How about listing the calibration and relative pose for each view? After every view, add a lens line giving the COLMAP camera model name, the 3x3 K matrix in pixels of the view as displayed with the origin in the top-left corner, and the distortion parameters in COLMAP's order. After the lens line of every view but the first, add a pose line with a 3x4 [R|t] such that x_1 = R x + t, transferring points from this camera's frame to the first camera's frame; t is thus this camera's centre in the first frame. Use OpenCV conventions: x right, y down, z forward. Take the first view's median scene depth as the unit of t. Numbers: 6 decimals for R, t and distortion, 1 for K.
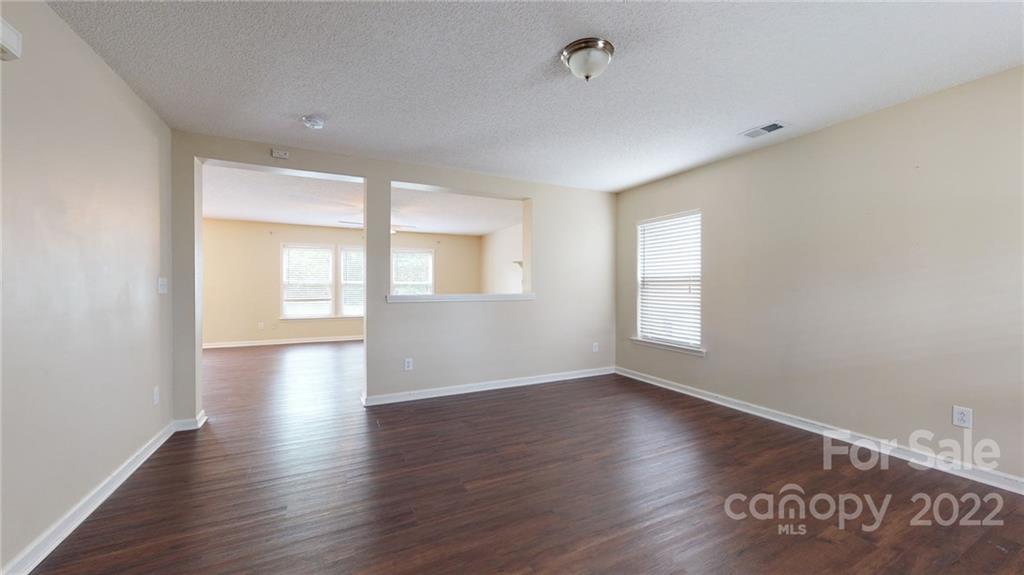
lens RADIAL K [[376.4, 0, 512.0], [0, 376.4, 287.5], [0, 0, 1]] dist [-0.009520, -0.000025]
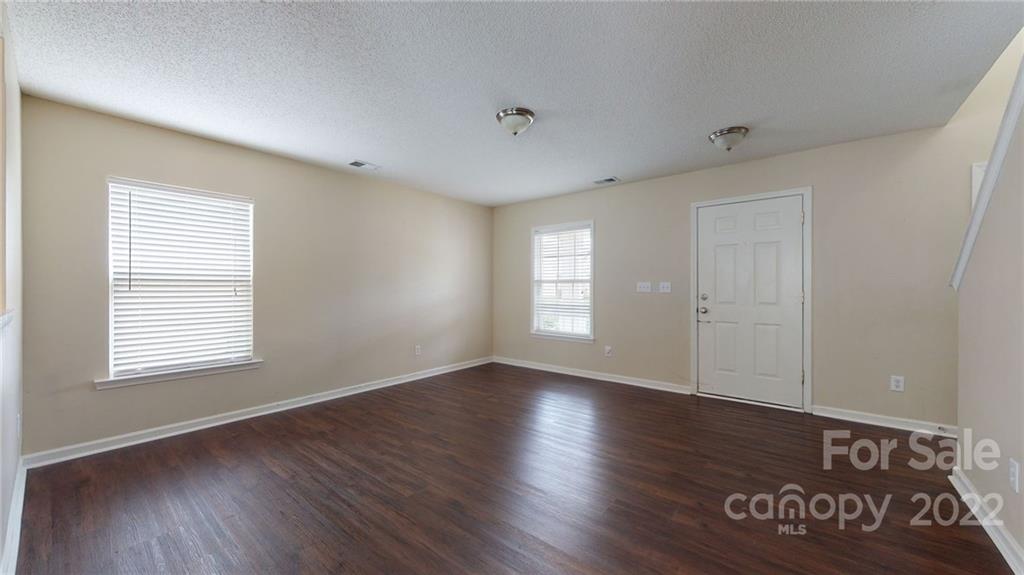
lens RADIAL K [[376.4, 0, 512.0], [0, 376.4, 287.5], [0, 0, 1]] dist [-0.009520, -0.000025]
pose [[-0.424374, 0.005080, 0.905473, -0.519011], [0.008786, 0.999960, -0.001492, 0.002883], [-0.905445, 0.007322, -0.424401, 0.805844]]
